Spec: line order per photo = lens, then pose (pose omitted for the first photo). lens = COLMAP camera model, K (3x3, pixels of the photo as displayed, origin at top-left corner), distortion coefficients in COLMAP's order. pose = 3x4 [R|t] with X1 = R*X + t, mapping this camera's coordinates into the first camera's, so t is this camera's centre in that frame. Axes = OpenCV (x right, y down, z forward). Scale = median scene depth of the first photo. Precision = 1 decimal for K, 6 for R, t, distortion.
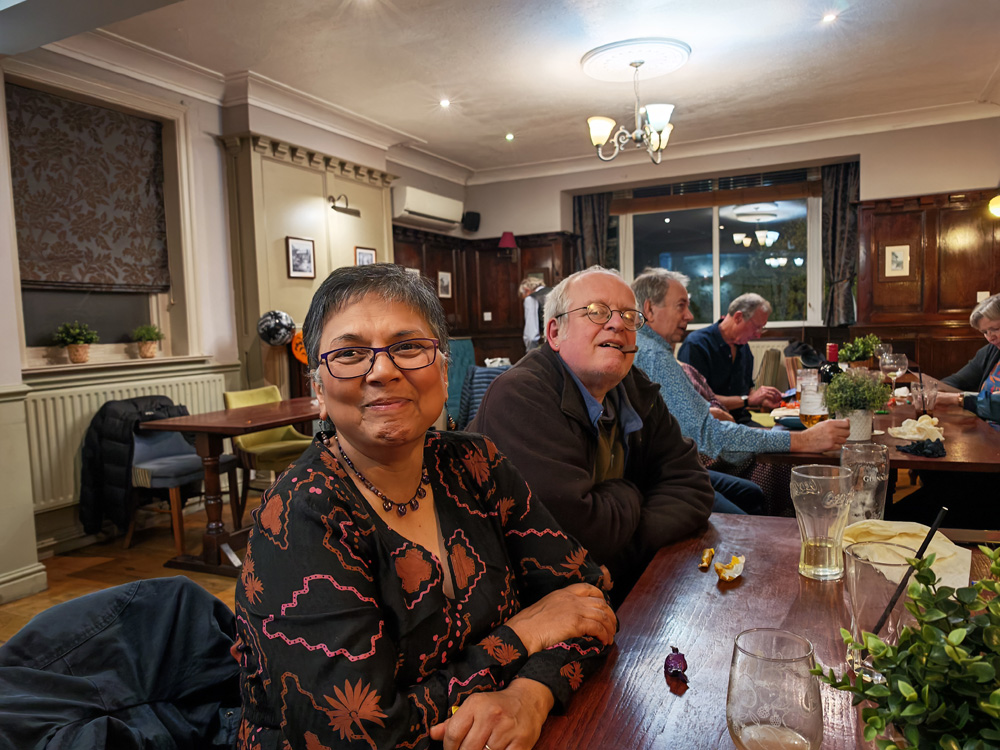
lens RADIAL K [[727.0, 0, 490.0], [0, 727.0, 376.0], [0, 0, 1]] dist [0.016528, -0.029811]
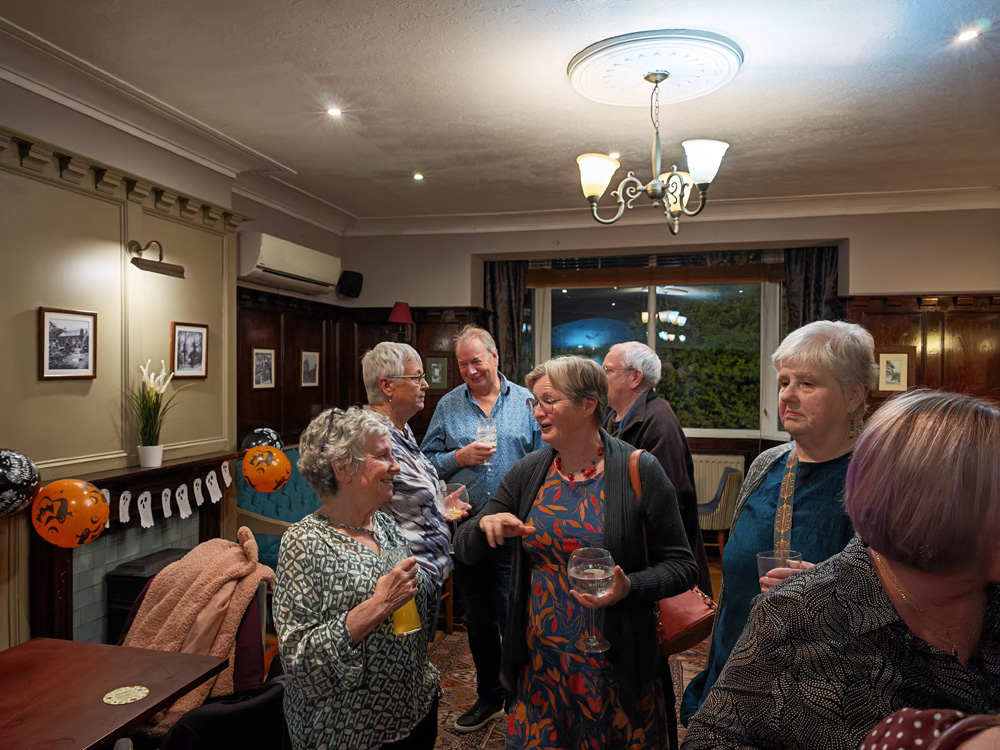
lens RADIAL K [[727.0, 0, 504.1], [0, 727.0, 381.8], [0, 0, 1]] dist [0.016528, -0.029811]
pose [[0.974298, 0.033647, 0.222735, -0.047815], [-0.019885, 0.997768, -0.063740, -0.095685], [-0.224382, 0.057673, 0.972793, 0.339785]]
